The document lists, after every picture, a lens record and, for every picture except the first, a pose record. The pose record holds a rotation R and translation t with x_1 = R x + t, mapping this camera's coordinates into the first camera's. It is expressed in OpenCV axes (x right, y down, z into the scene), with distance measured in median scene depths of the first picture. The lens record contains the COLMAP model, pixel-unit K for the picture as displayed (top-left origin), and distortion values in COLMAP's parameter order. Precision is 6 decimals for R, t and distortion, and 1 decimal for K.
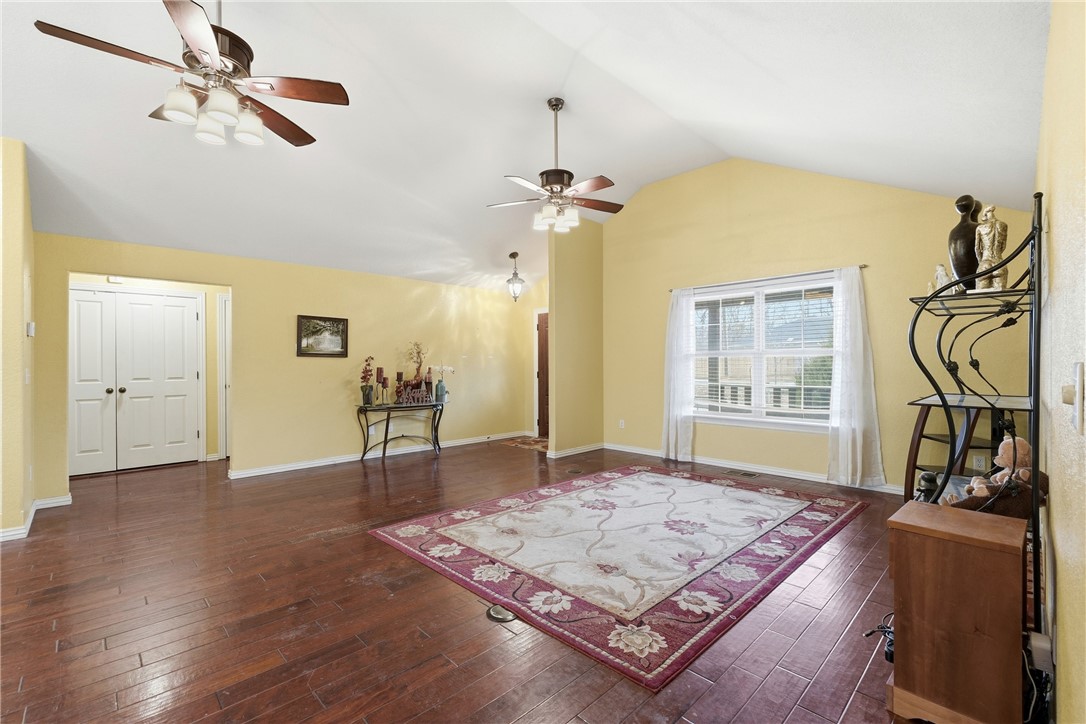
lens RADIAL K [[473.8, 0, 535.3], [0, 473.8, 365.8], [0, 0, 1]] dist [-0.003771, 0.001012]
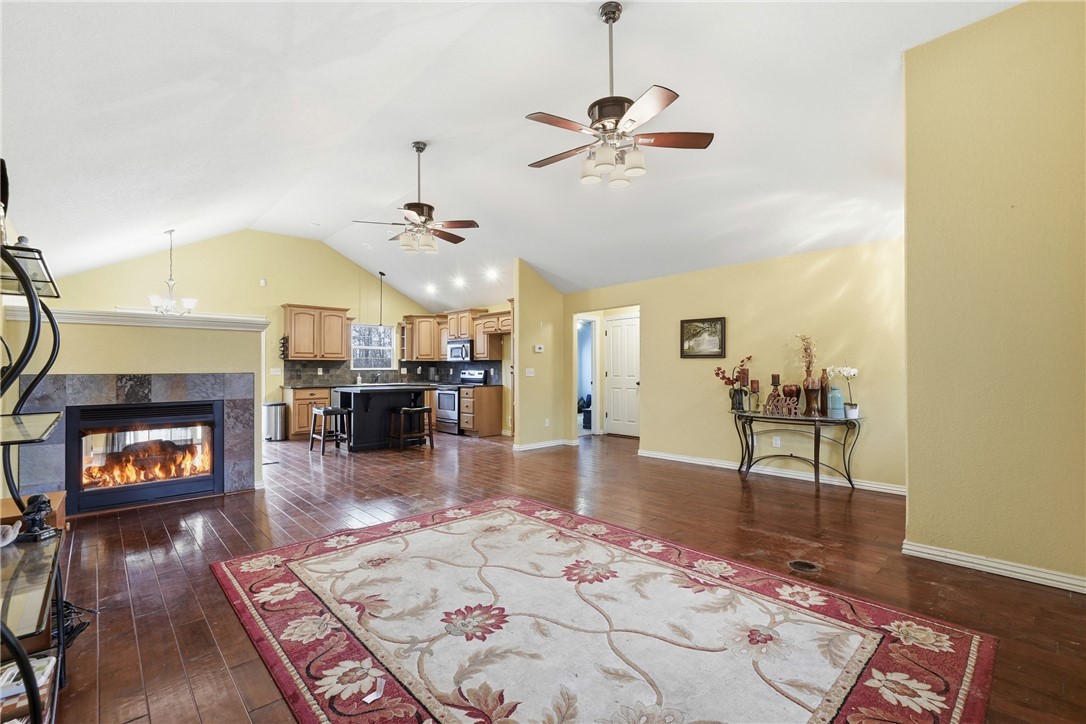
lens RADIAL K [[473.8, 0, 534.7], [0, 473.8, 366.3], [0, 0, 1]] dist [-0.003771, 0.001012]
pose [[-0.017712, -0.000959, -0.999843, 0.697200], [0.001819, 0.999998, -0.000991, -0.000695], [0.999841, -0.001836, -0.017711, 0.799521]]
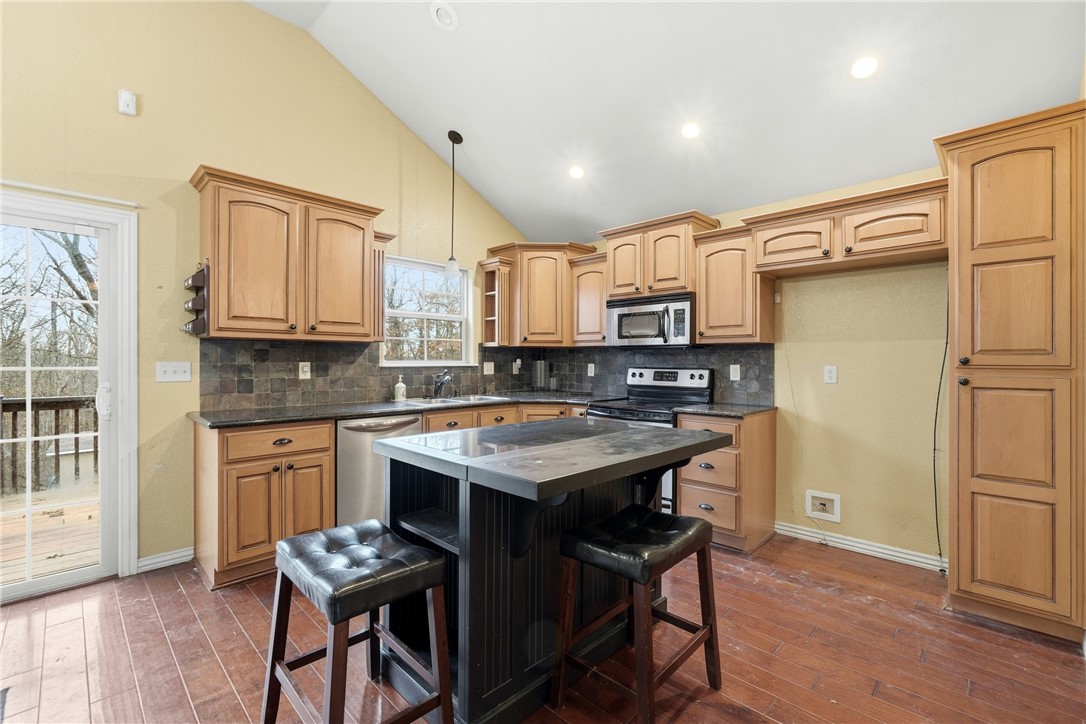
lens RADIAL K [[473.8, 0, 536.7], [0, 473.8, 362.4], [0, 0, 1]] dist [-0.003771, 0.001012]
pose [[0.022881, 0.006387, -0.999718, -0.432311], [-0.002595, 0.999977, 0.006330, -0.002087], [0.999735, 0.002449, 0.022897, 0.253871]]
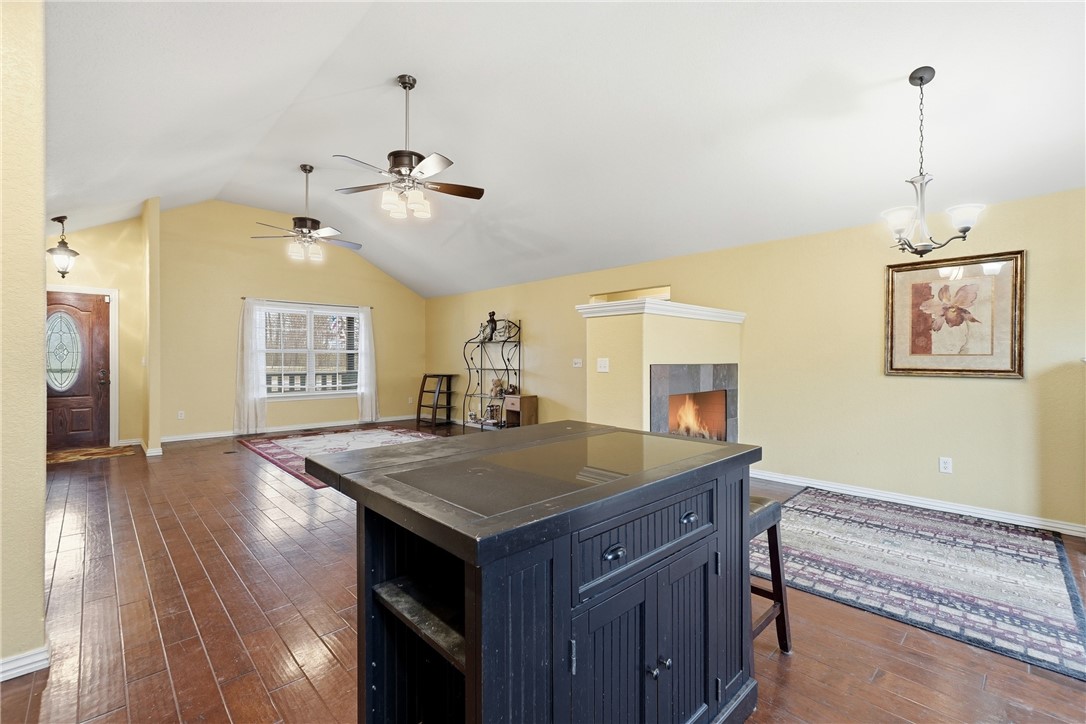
lens RADIAL K [[473.8, 0, 540.5], [0, 473.8, 362.0], [0, 0, 1]] dist [-0.003771, 0.001012]
pose [[0.000957, -0.005313, 0.999985, -1.202463], [-0.000204, 0.999986, 0.005313, 0.001044], [-1.000000, -0.000210, 0.000956, 0.289732]]
